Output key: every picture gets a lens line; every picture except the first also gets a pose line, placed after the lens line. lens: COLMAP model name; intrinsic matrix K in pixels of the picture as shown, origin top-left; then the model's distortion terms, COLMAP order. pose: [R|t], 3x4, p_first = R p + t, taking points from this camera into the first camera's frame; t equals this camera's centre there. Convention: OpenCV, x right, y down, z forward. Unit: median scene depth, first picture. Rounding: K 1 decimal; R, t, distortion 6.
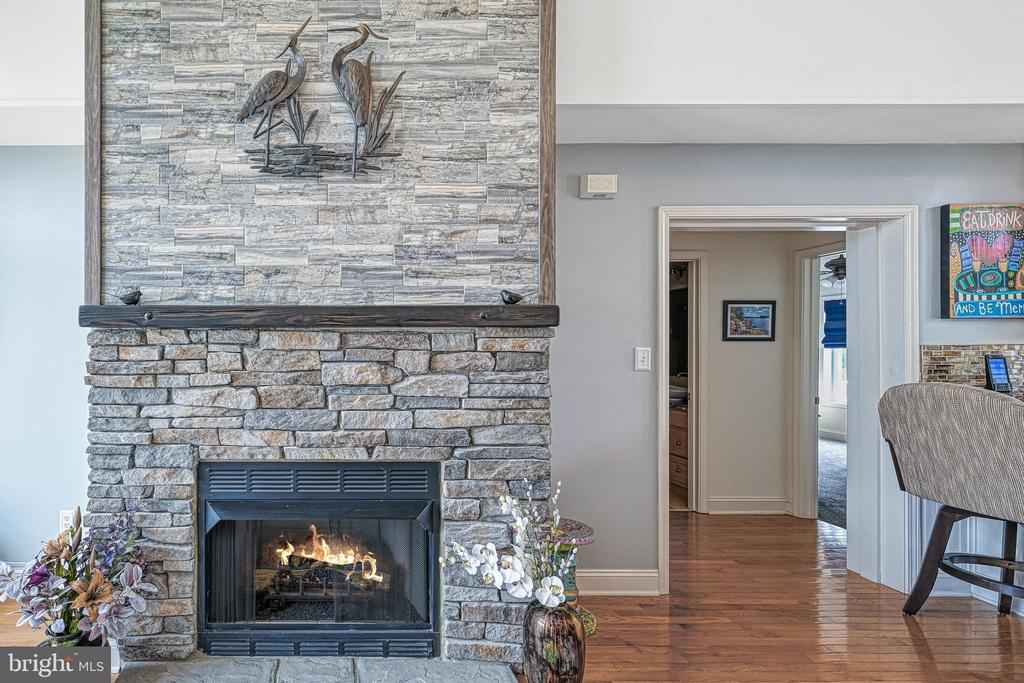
lens RADIAL K [[421.7, 0, 475.0], [0, 421.7, 353.6], [0, 0, 1]] dist [0.001272, 0.000430]
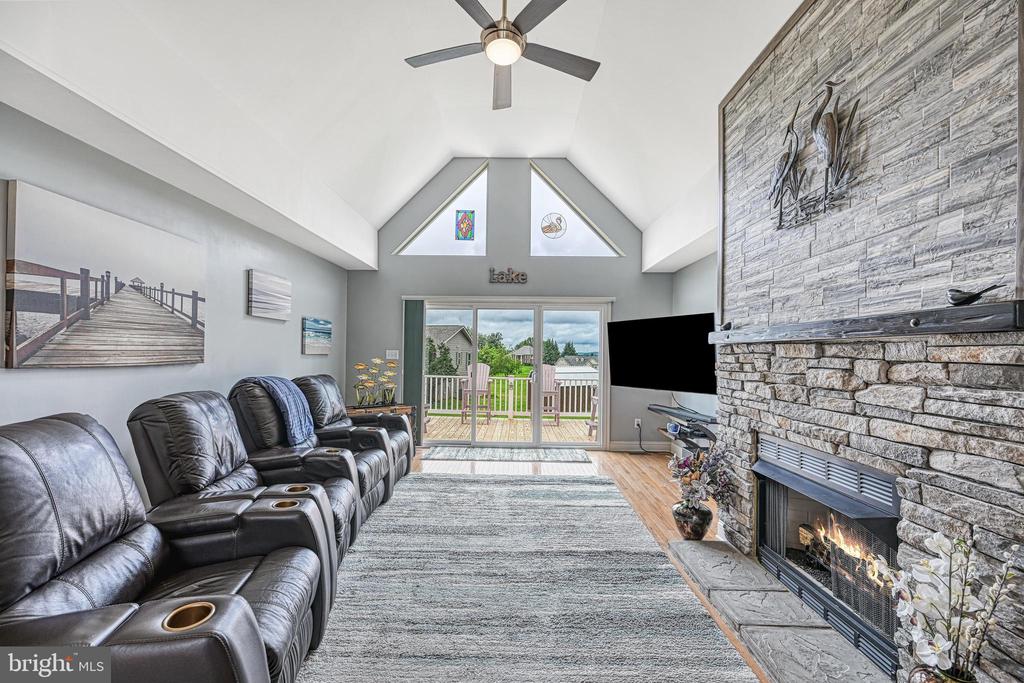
lens RADIAL K [[421.7, 0, 521.3], [0, 421.7, 361.3], [0, 0, 1]] dist [0.001272, 0.000430]
pose [[0.020031, 0.019581, -0.999608, 0.866313], [-0.019607, 0.999624, 0.019189, -0.006748], [0.999607, 0.019215, 0.020408, 0.127512]]
